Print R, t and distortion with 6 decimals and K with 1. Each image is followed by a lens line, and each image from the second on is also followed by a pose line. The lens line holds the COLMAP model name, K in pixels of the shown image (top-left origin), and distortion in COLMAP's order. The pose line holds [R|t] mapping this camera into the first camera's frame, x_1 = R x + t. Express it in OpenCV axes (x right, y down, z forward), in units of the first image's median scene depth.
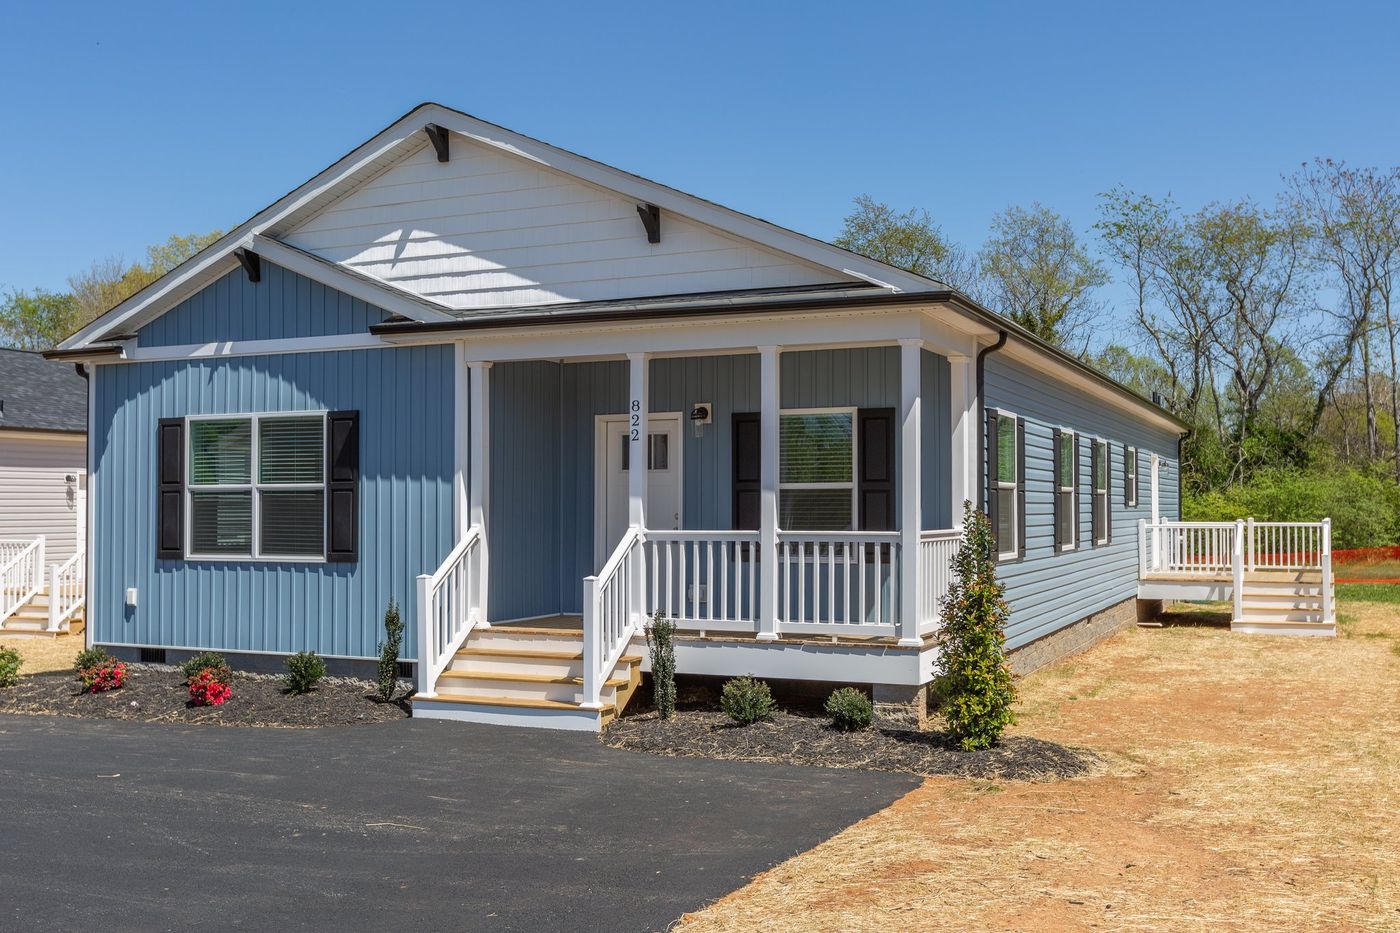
lens RADIAL K [[1379.8, 0, 700.3], [0, 1379.8, 484.1], [0, 0, 1]] dist [0.004549, 0.008536]
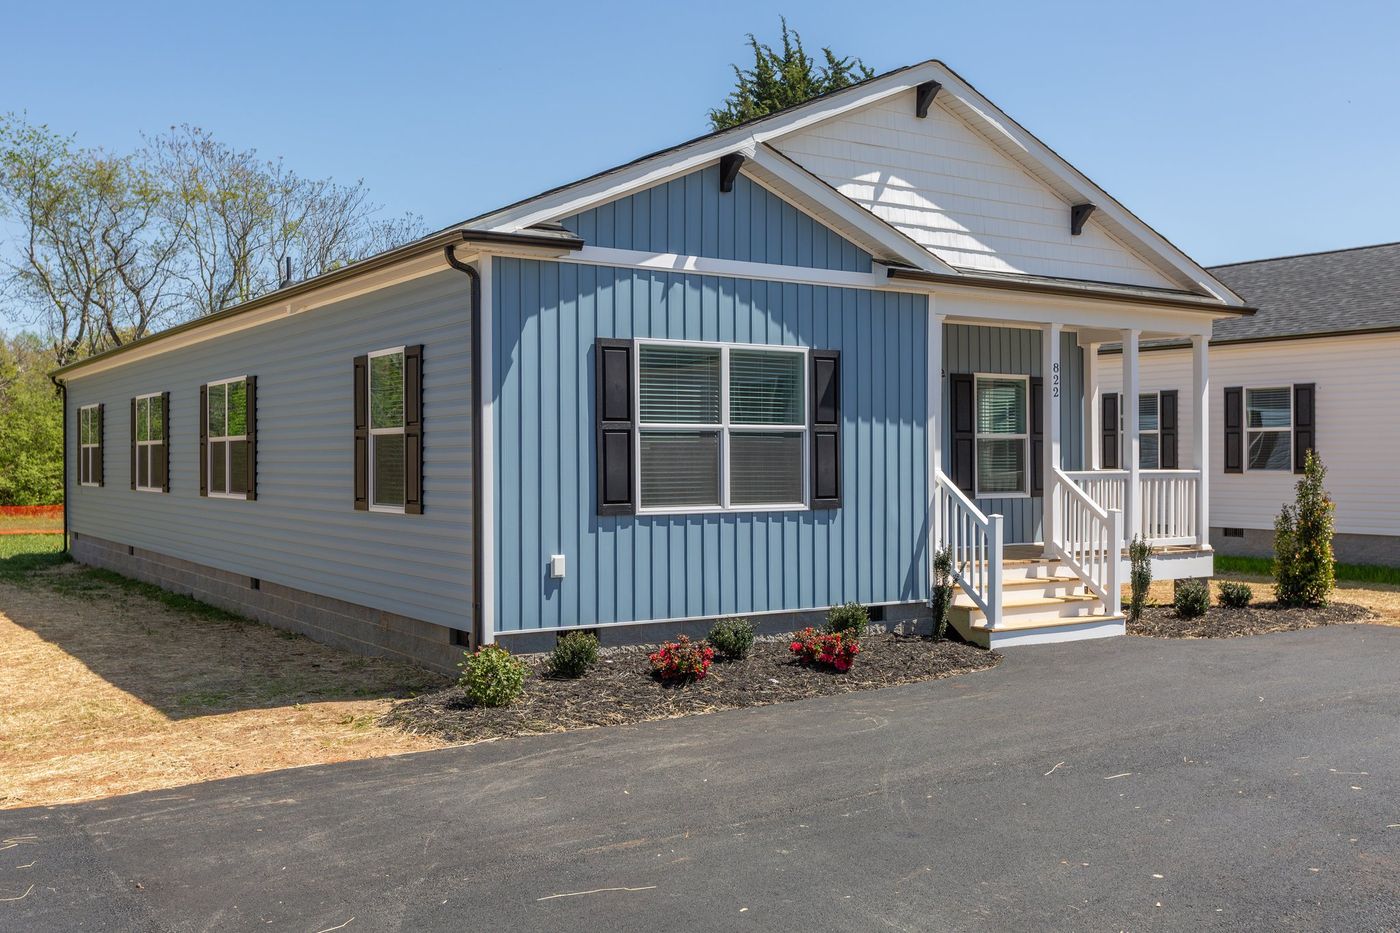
lens RADIAL K [[1383.2, 0, 700.0], [0, 1383.2, 466.5], [0, 0, 1]] dist [0.004088, 0.001445]
pose [[0.525723, -0.002339, 0.850653, -1.095005], [-0.013927, 0.999839, 0.011357, 0.017248], [-0.850542, -0.017818, 0.525605, 0.562116]]
